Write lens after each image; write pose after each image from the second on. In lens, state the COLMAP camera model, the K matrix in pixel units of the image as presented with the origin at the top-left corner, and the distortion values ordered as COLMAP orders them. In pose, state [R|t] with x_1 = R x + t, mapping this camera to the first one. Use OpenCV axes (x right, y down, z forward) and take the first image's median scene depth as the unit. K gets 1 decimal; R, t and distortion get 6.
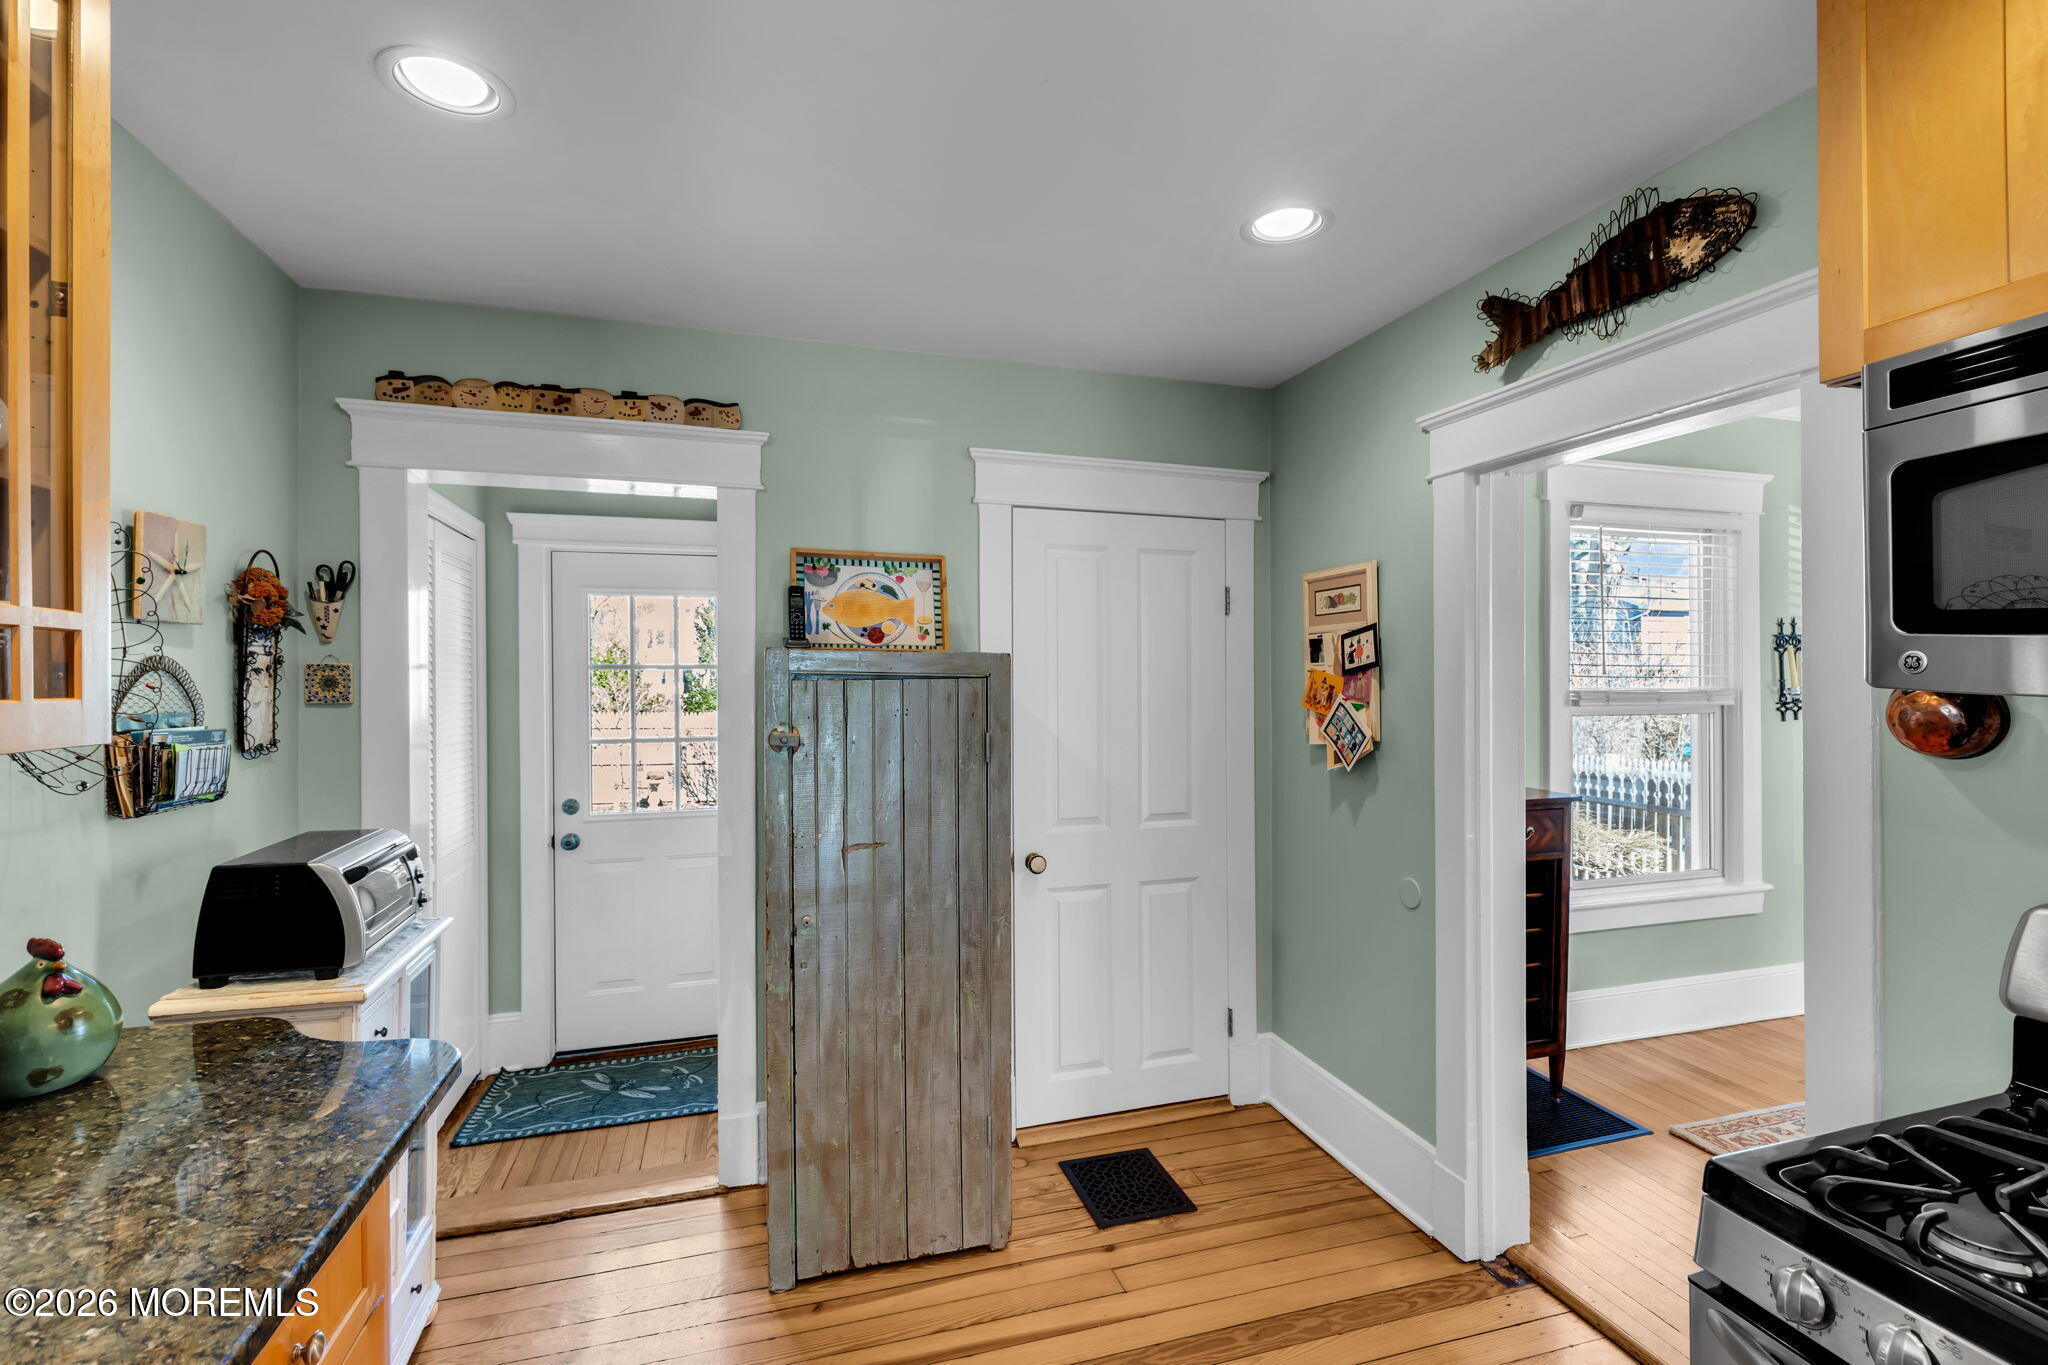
lens RADIAL K [[918.7, 0, 1028.1], [0, 918.7, 678.2], [0, 0, 1]] dist [0.002948, 0.000181]
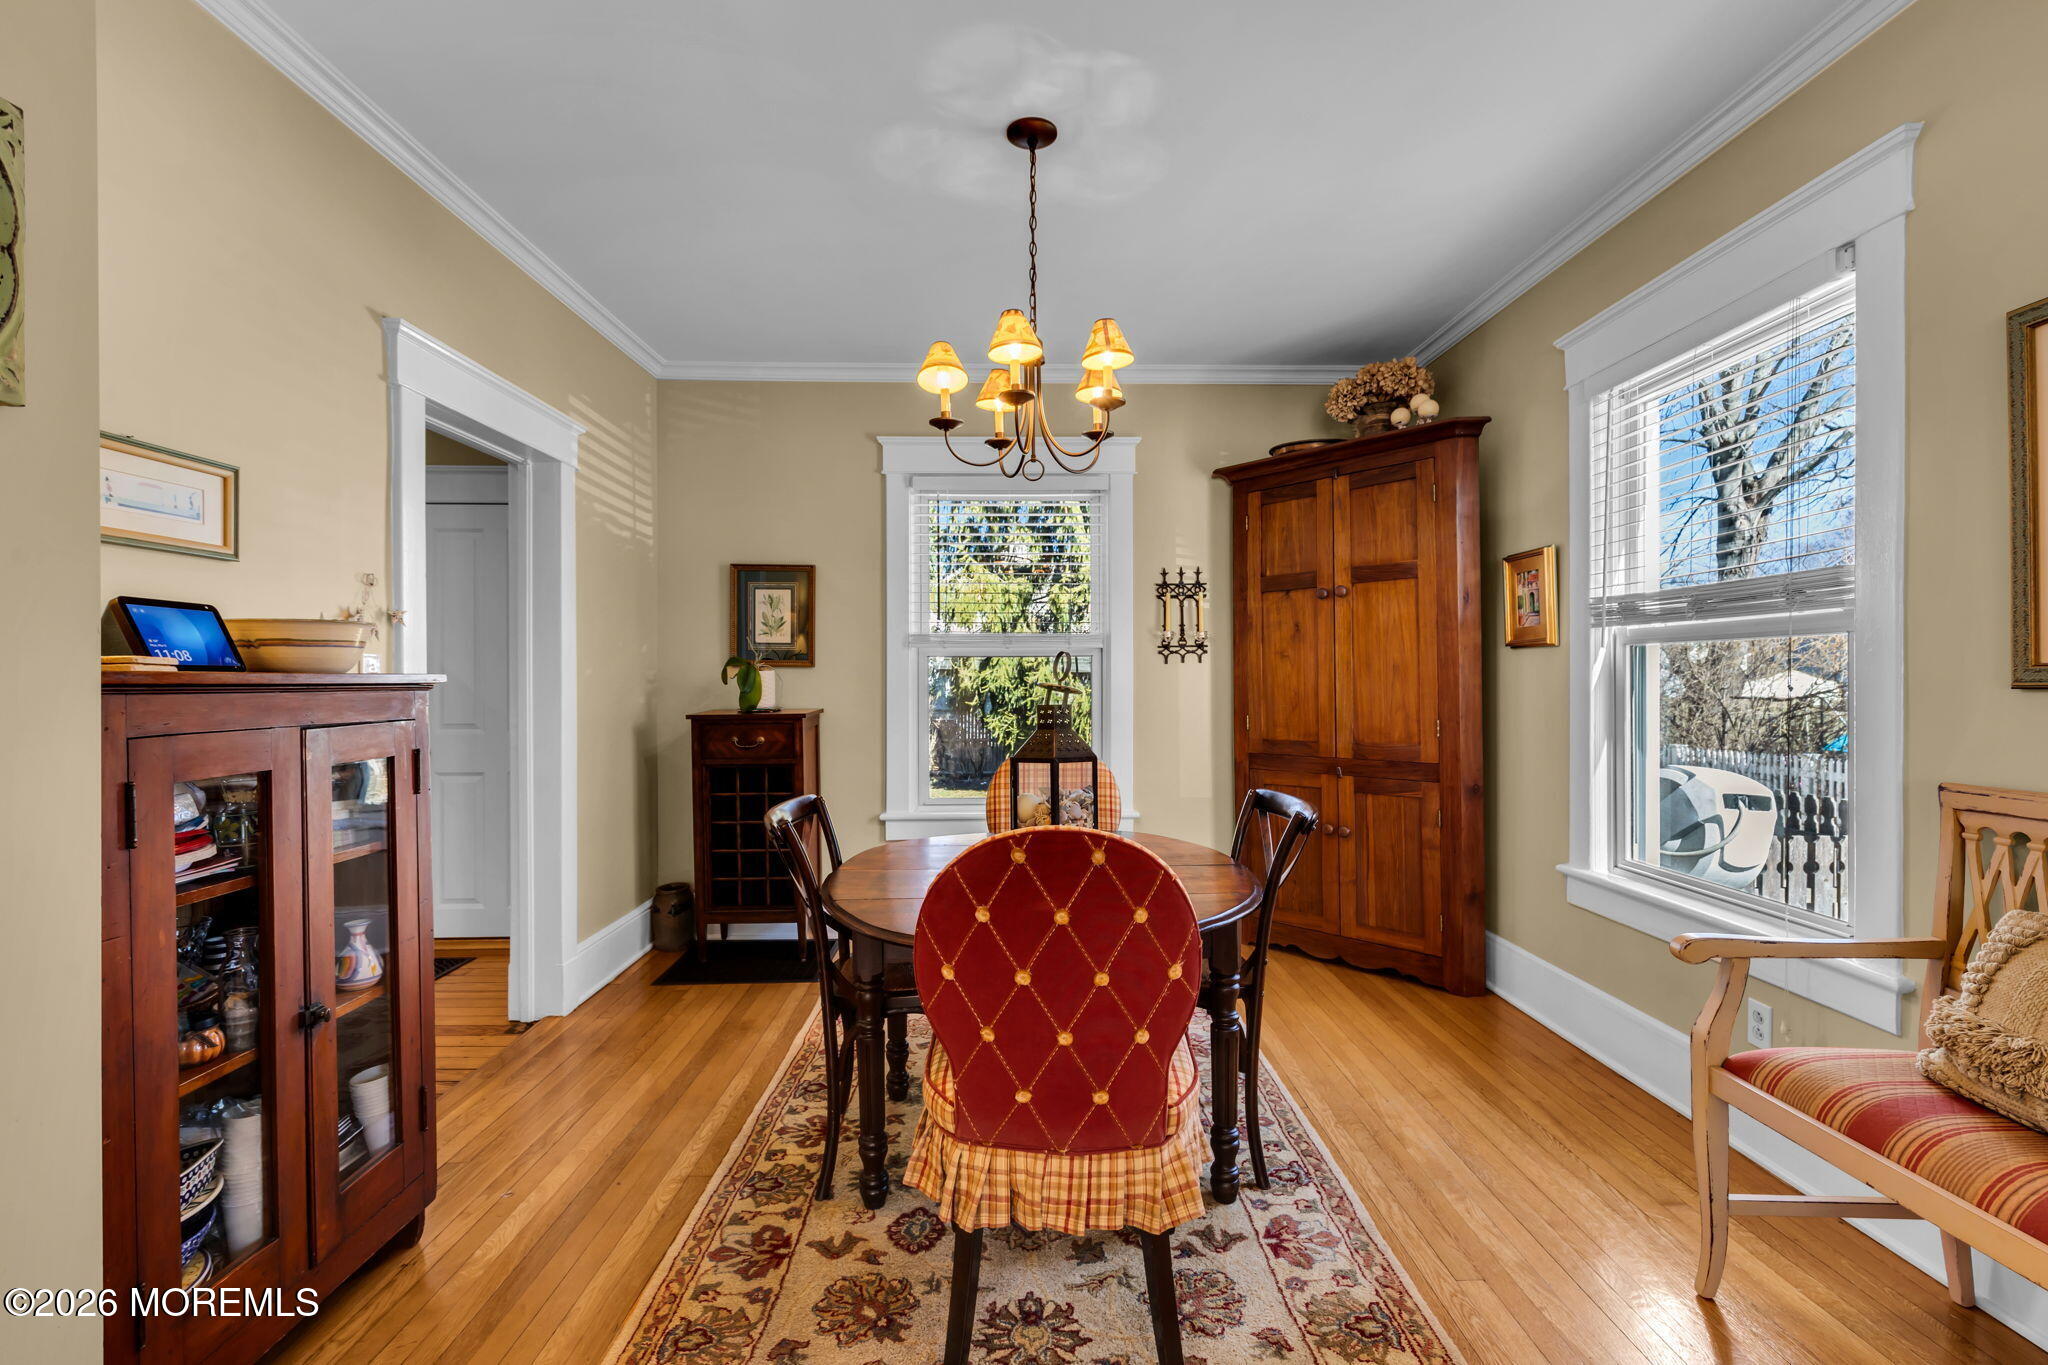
lens RADIAL K [[918.7, 0, 1028.1], [0, 918.7, 678.2], [0, 0, 1]] dist [0.002948, 0.000181]
pose [[0.958434, -0.000014, -0.285314, 0.985821], [0.001022, 0.999994, 0.003384, 0.060581], [0.285312, -0.003535, 0.958428, -0.073384]]
